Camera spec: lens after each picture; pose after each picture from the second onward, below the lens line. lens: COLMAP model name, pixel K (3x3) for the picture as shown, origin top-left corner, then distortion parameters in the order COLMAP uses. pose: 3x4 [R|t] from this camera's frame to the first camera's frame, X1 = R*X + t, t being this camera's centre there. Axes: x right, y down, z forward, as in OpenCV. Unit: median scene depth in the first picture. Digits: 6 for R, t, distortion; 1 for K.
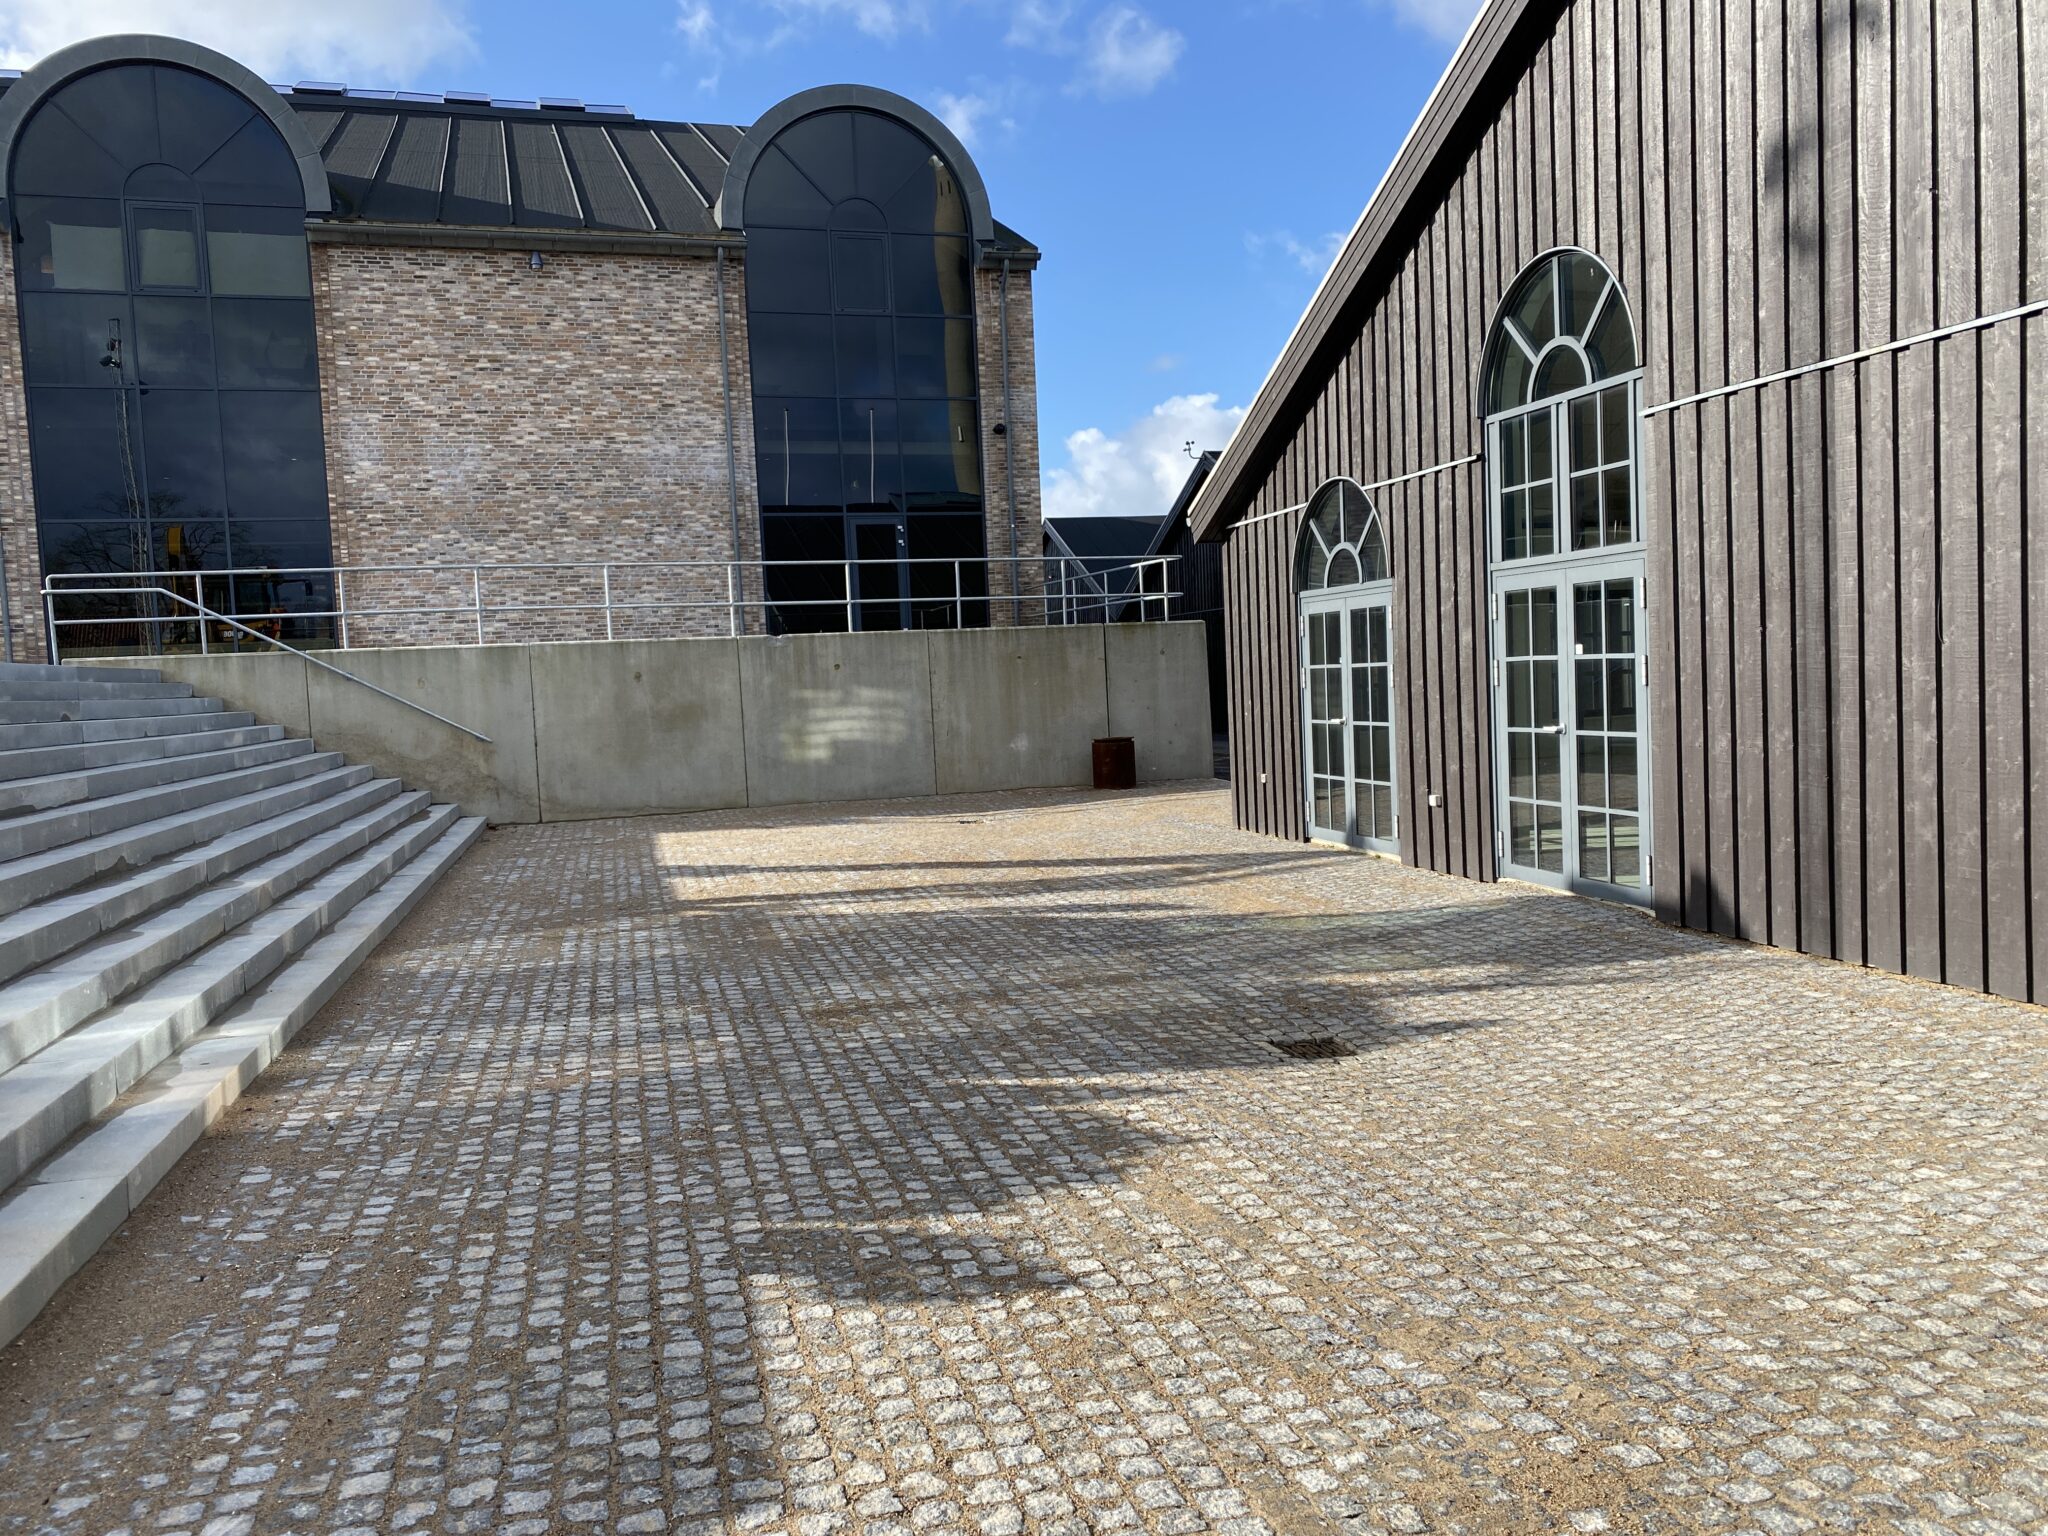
lens RADIAL K [[1515.4, 0, 1028.4], [0, 1515.4, 742.8], [0, 0, 1]] dist [0.047718, -0.053198]
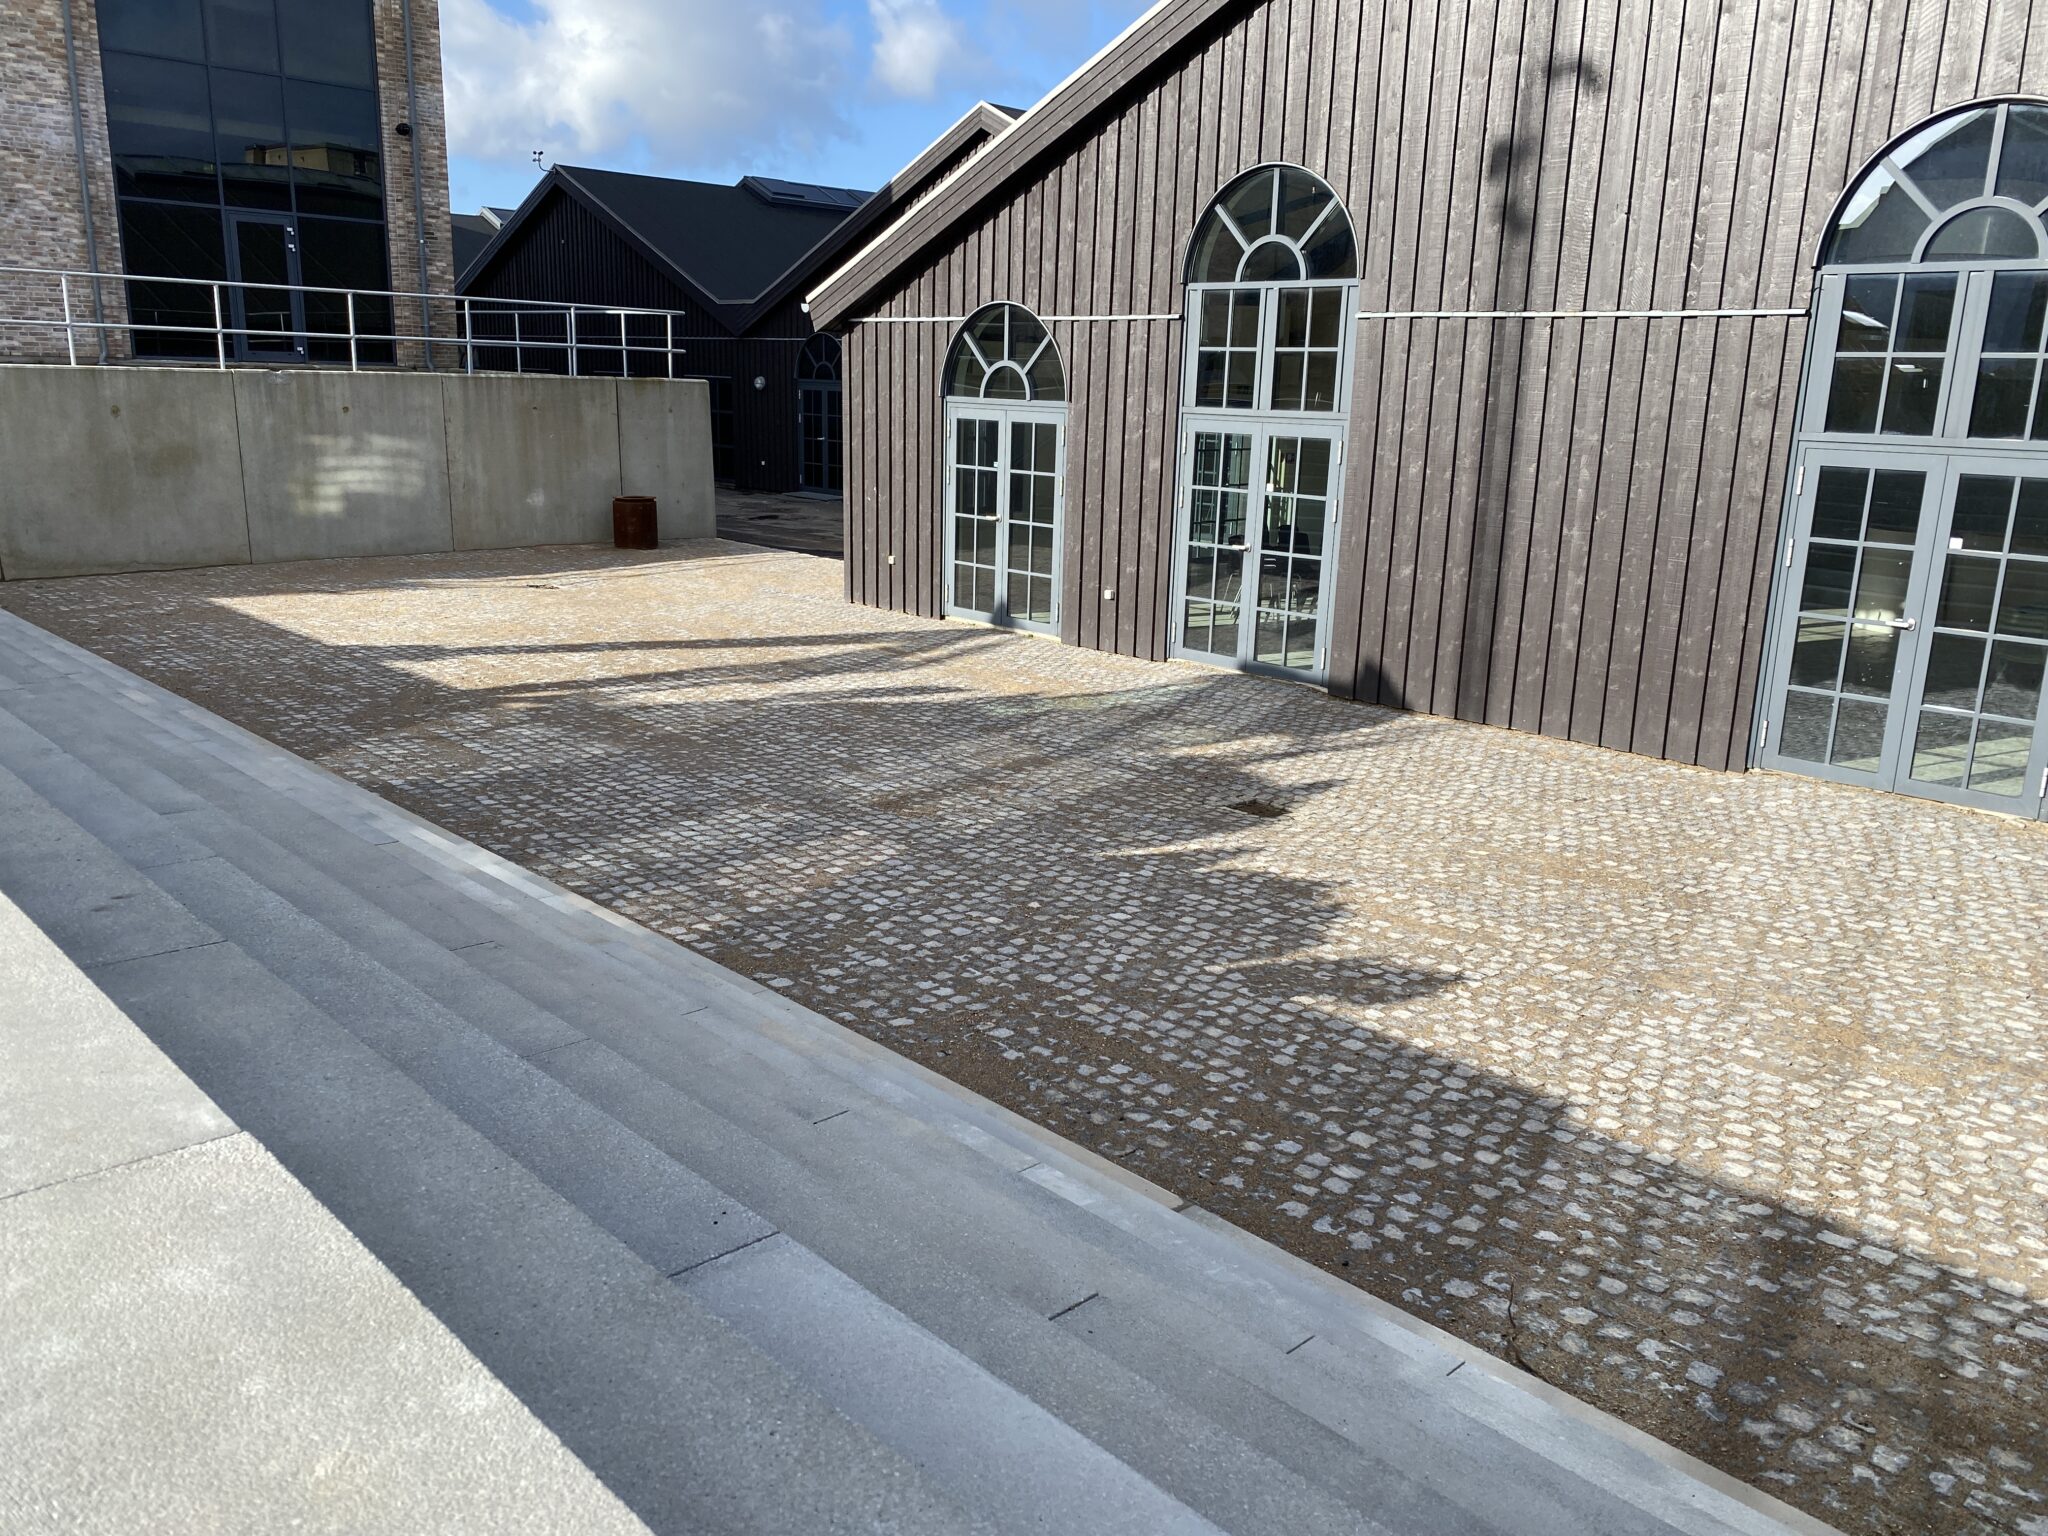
lens RADIAL K [[1541.8, 0, 1022.0], [0, 1541.8, 690.3], [0, 0, 1]] dist [0.080004, -0.125262]
pose [[0.866138, -0.024737, 0.499192, -0.545905], [-0.048486, 0.989905, 0.133182, -0.062296], [-0.497447, -0.139558, 0.856195, -0.050622]]
